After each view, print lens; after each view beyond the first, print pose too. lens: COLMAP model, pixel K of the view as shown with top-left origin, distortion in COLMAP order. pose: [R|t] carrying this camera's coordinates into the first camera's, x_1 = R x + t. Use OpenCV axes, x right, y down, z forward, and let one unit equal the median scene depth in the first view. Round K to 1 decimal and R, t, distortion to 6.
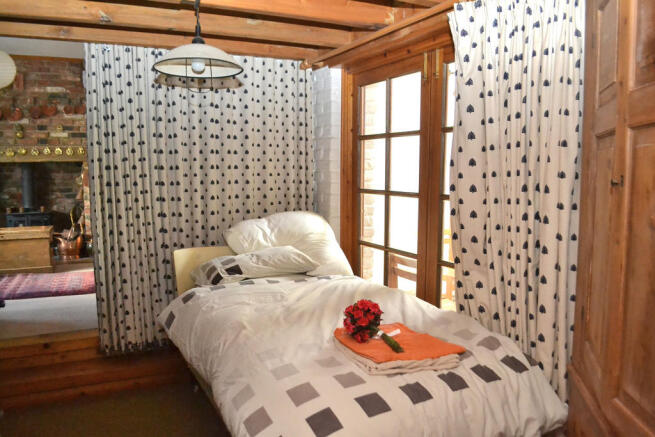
lens RADIAL K [[538.8, 0, 328.2], [0, 538.8, 219.5], [0, 0, 1]] dist [-0.068288, 0.000760]
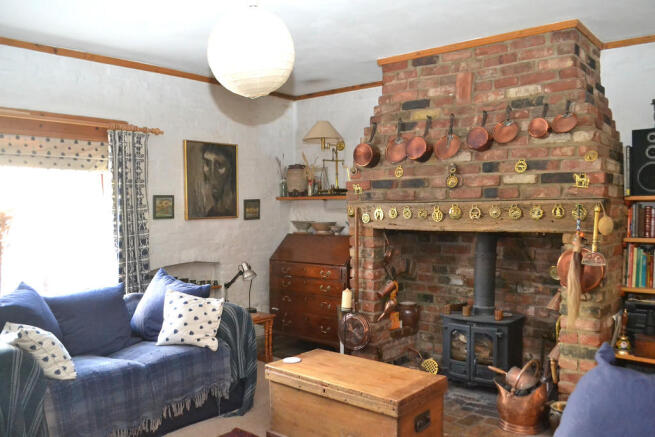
lens RADIAL K [[538.8, 0, 328.3], [0, 538.8, 222.7], [0, 0, 1]] dist [-0.068288, 0.000760]
pose [[0.406106, 0.037231, -0.913067, -0.113863], [-0.067761, 0.997646, 0.010541, -0.110817], [0.911310, 0.057590, 0.407672, 0.622981]]
